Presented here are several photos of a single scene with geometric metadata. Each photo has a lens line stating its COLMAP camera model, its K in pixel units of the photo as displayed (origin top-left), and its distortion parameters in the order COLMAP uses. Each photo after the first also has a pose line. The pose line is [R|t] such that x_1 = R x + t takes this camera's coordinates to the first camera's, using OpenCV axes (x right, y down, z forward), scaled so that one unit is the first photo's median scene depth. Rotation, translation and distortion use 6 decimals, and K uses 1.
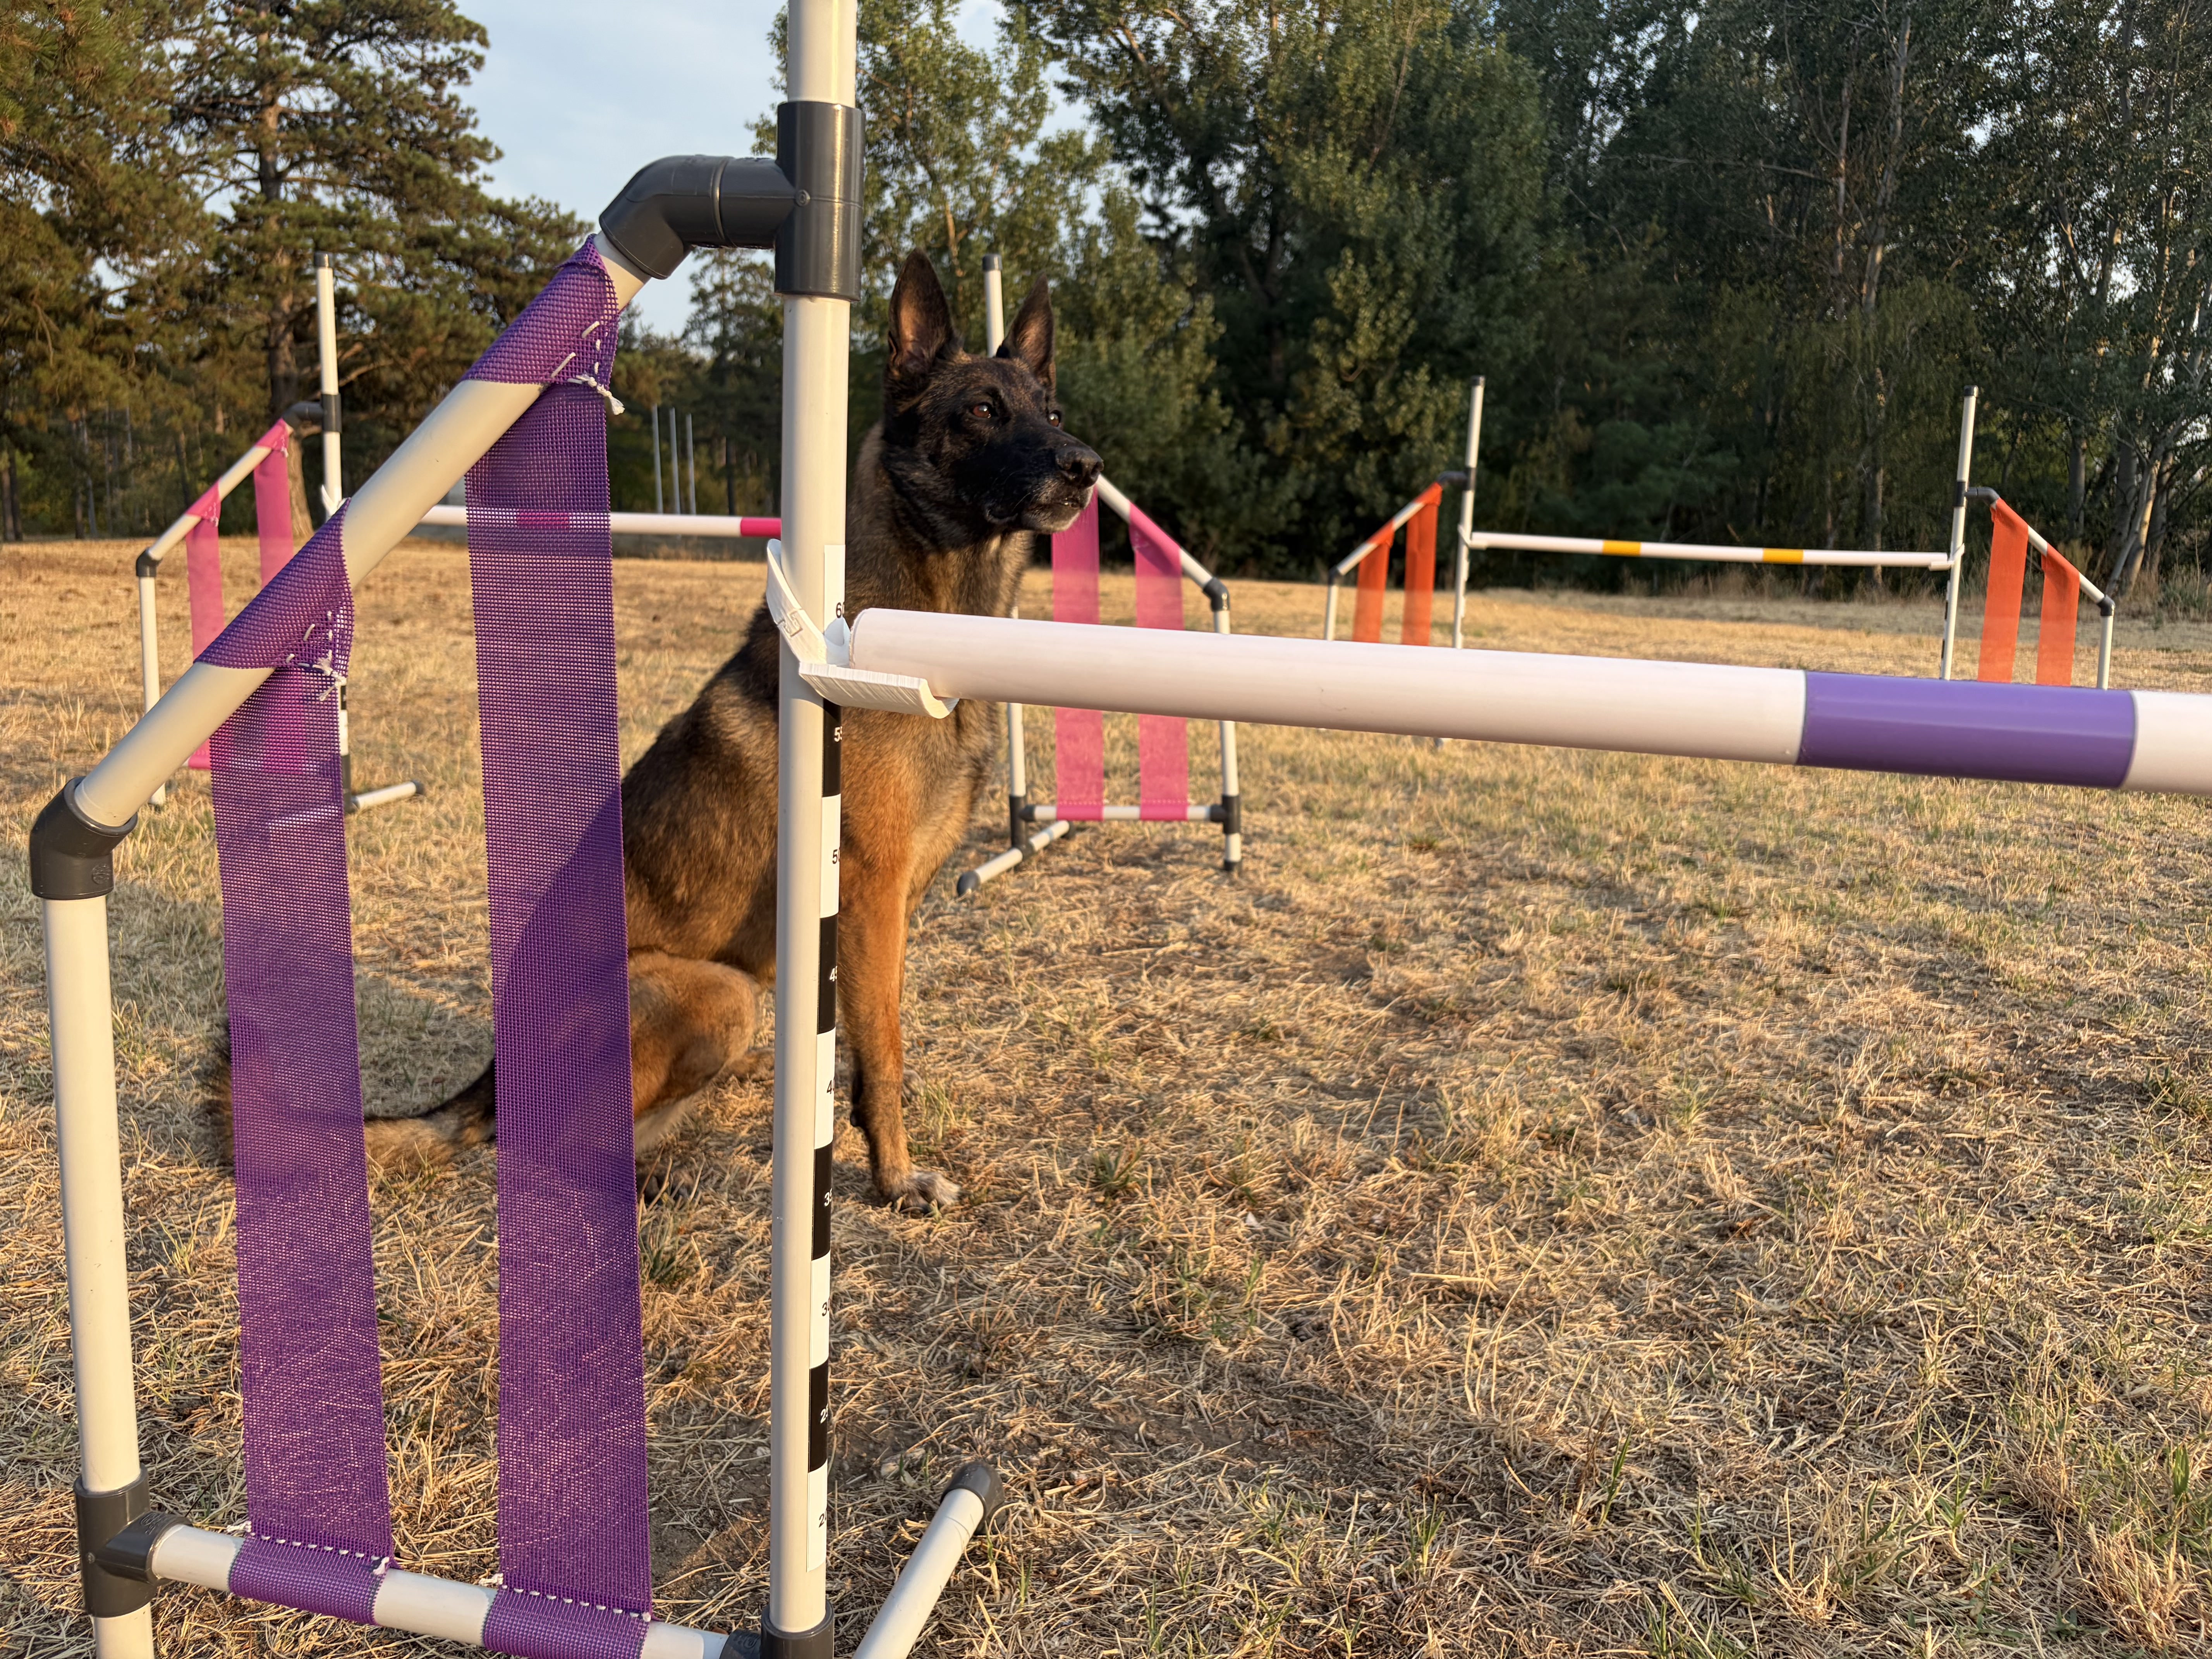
lens RADIAL K [[1689.3, 0, 1124.8], [0, 1689.3, 840.6], [0, 0, 1]] dist [-0.009749, 0.046266]
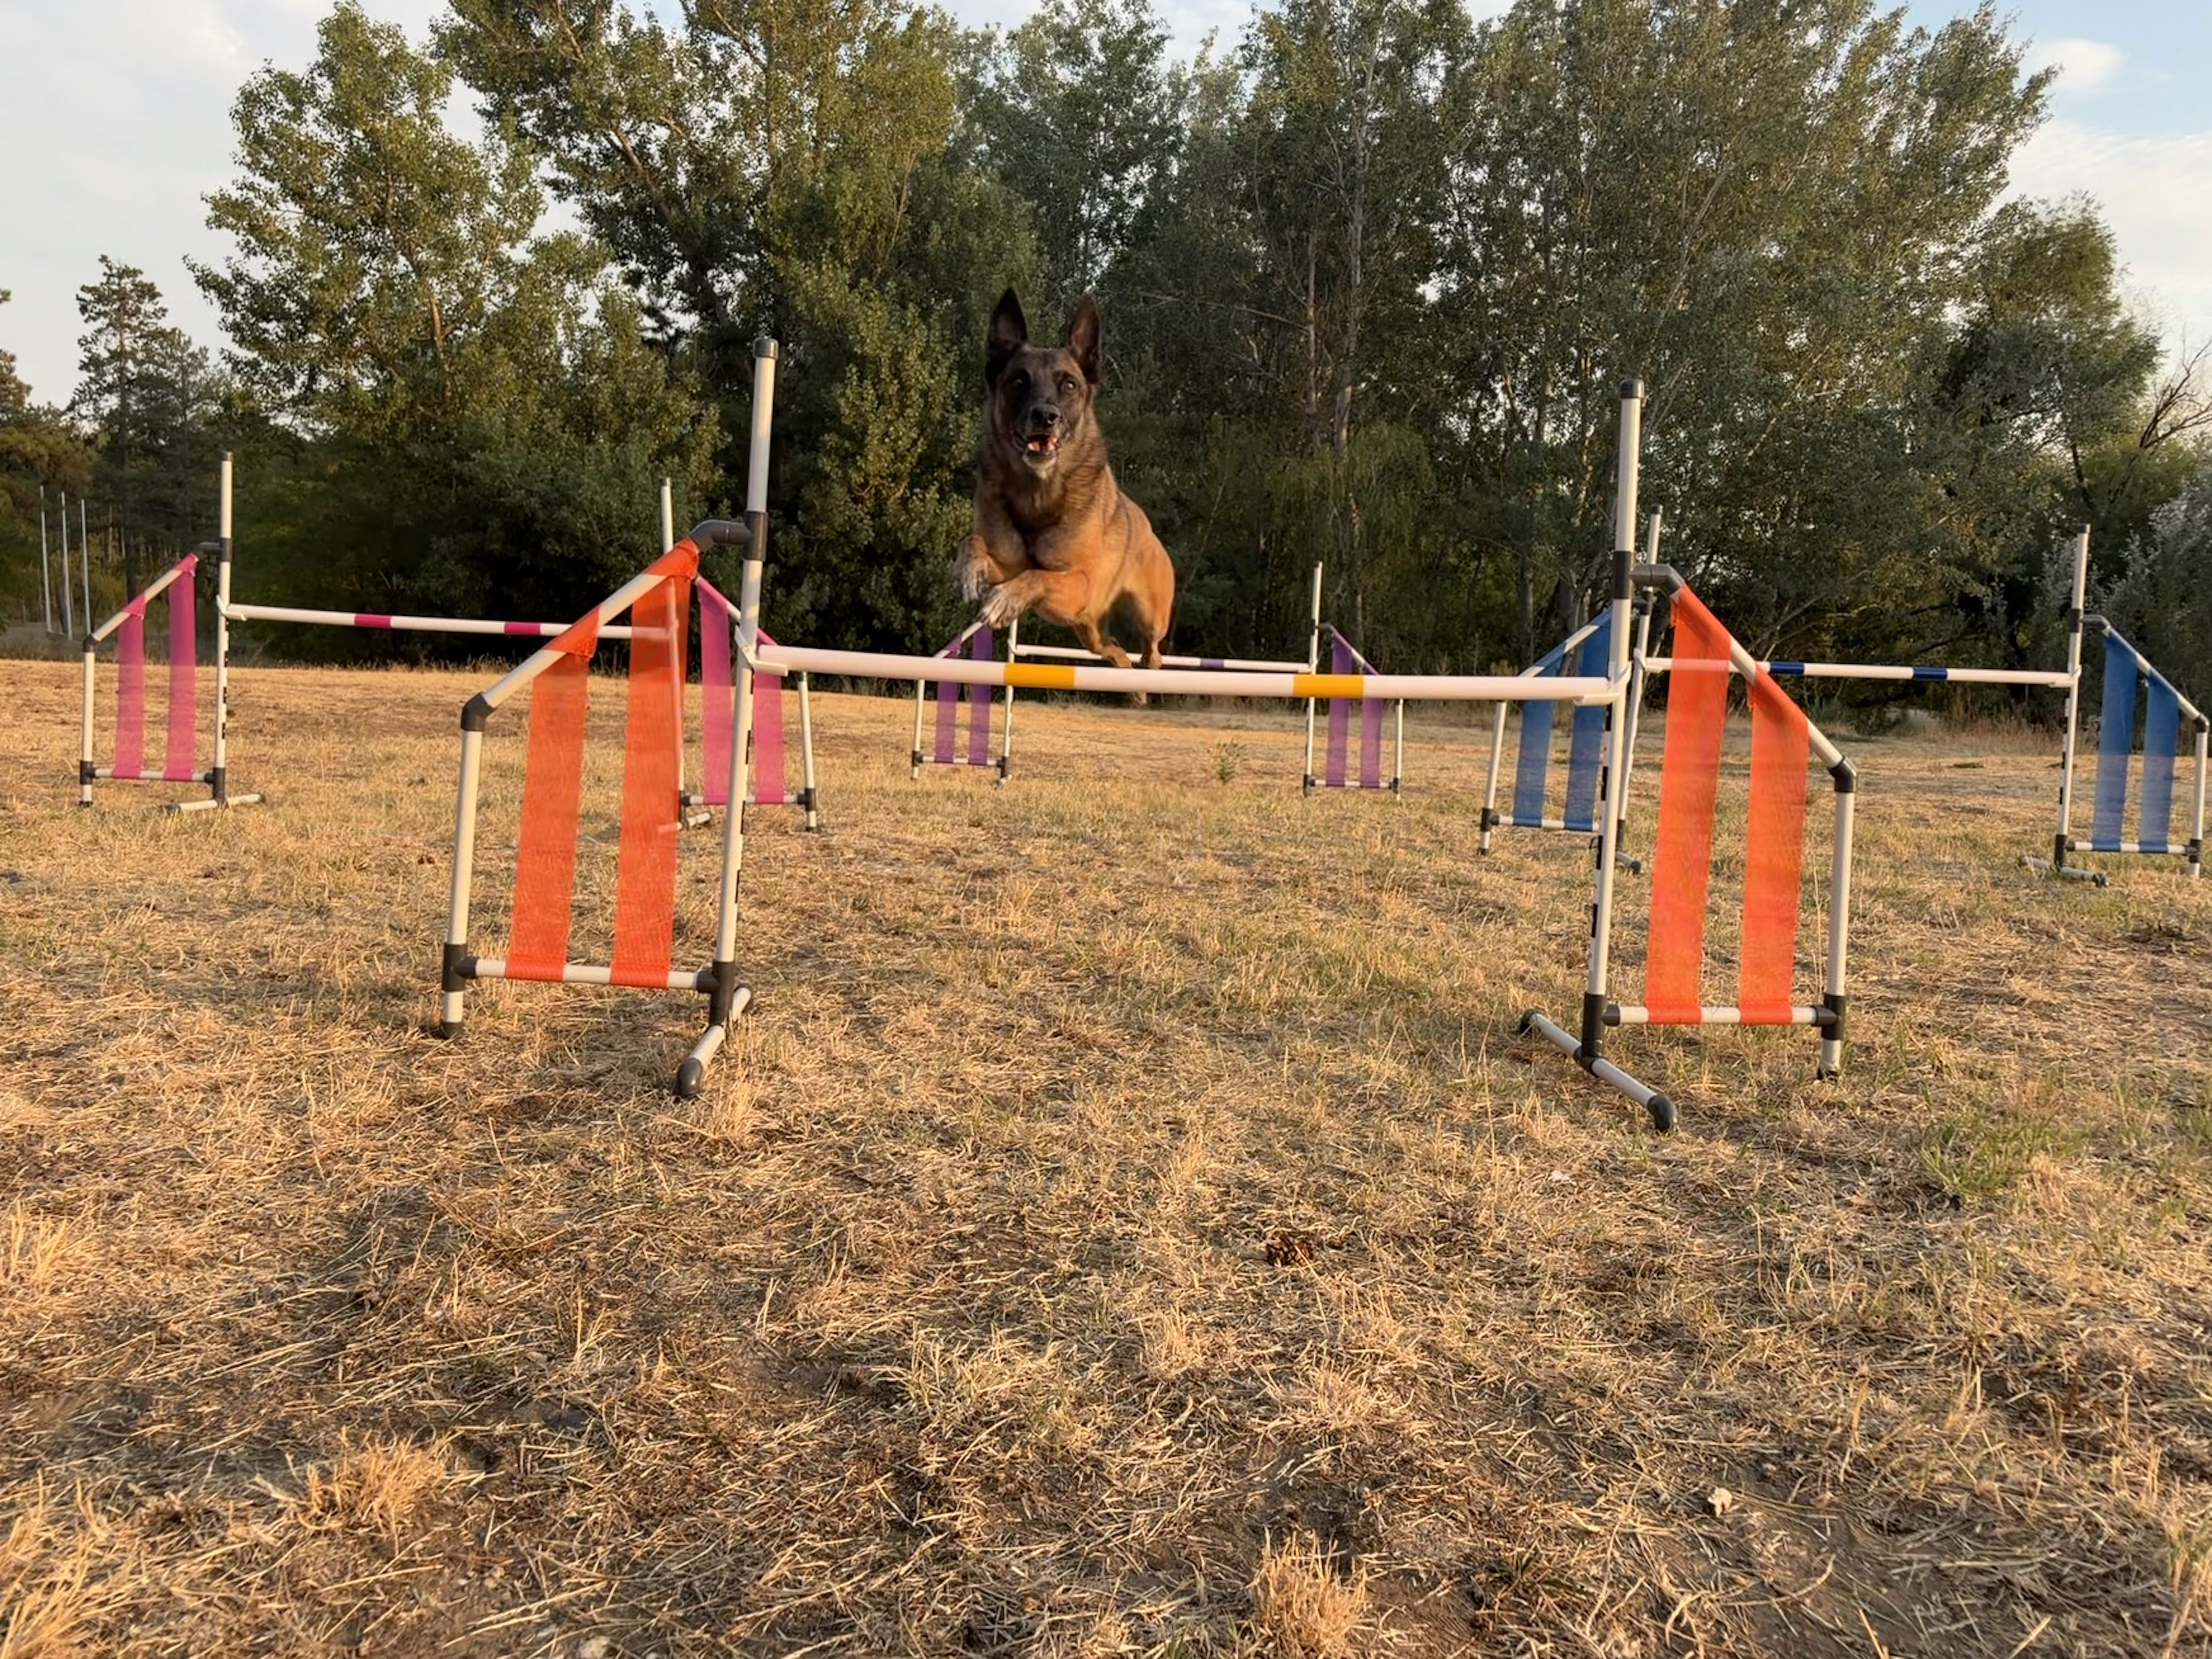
lens RADIAL K [[1833.0, 0, 1112.0], [0, 1833.0, 830.3], [0, 0, 1]] dist [0.038407, -0.020343]
pose [[0.963772, -0.014592, 0.266328, -0.016285], [0.036012, 0.996479, -0.075720, 0.014348], [-0.264285, 0.082567, 0.960904, -0.072739]]
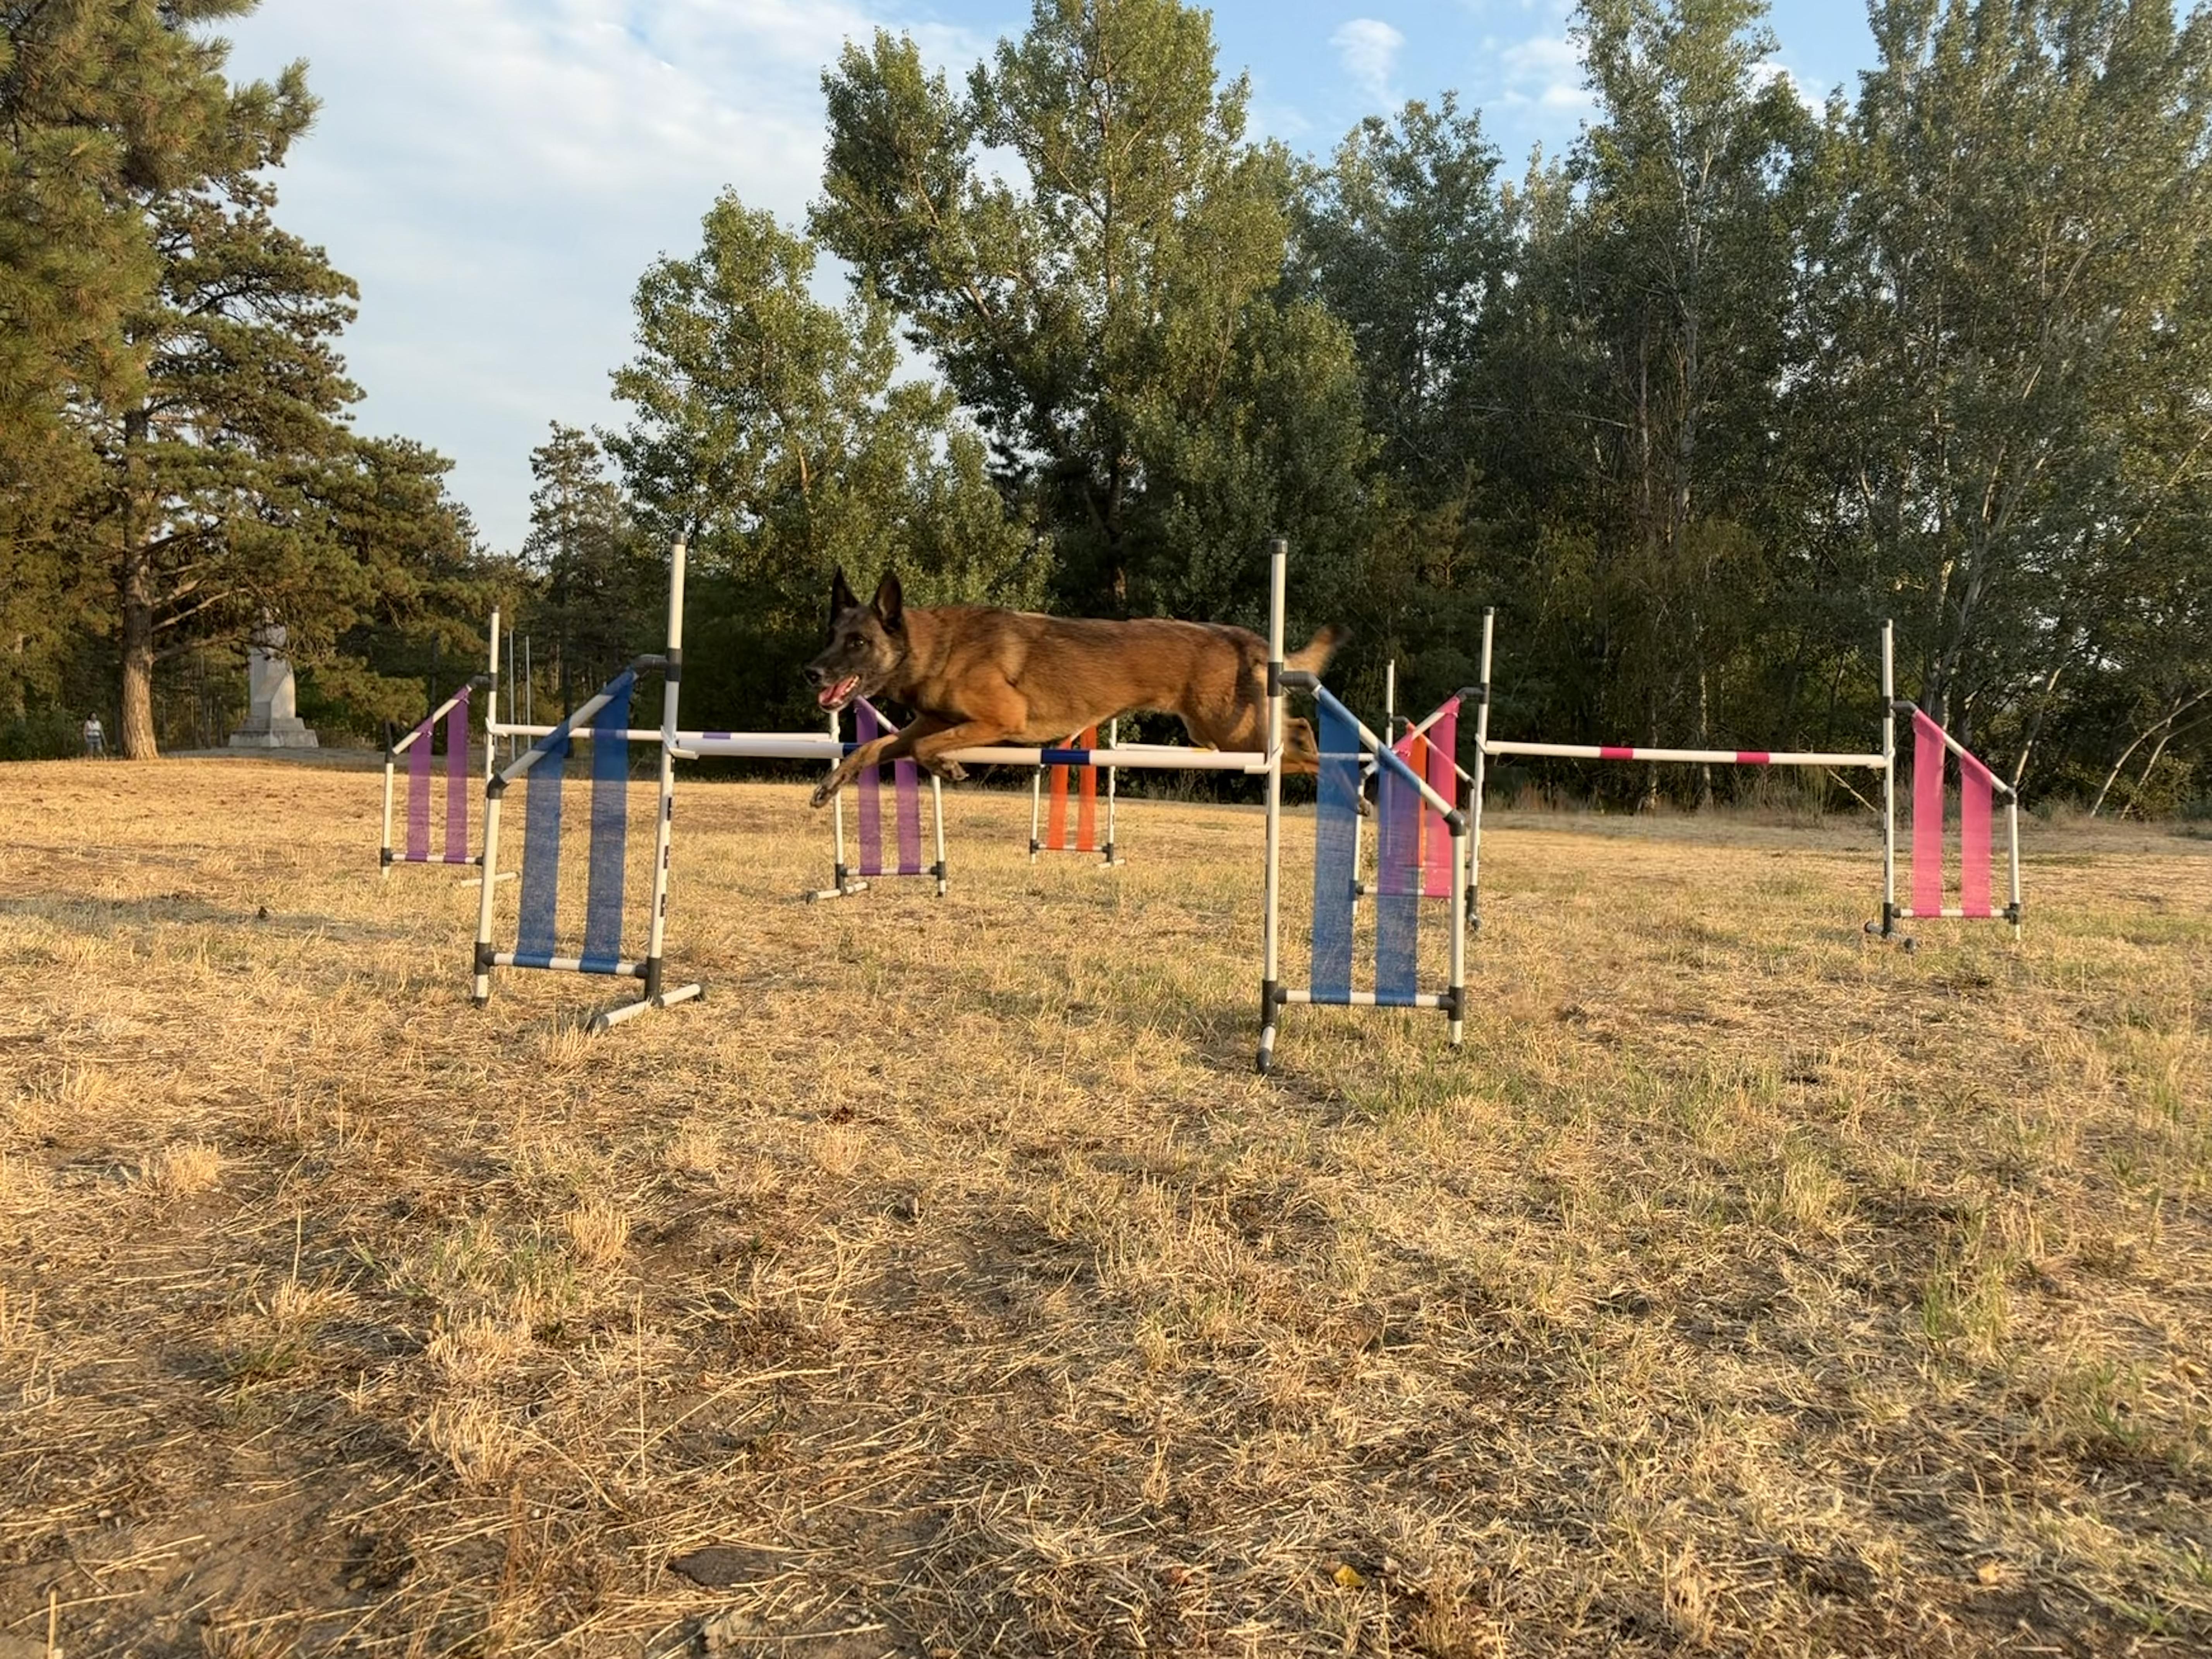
lens RADIAL K [[1833.0, 0, 1112.0], [0, 1833.0, 830.3], [0, 0, 1]] dist [0.038407, -0.020343]
pose [[0.997793, -0.004211, 0.066271, 0.011940], [0.013451, 0.990116, -0.139605, 0.021827], [-0.065028, 0.140188, 0.987987, -0.108174]]
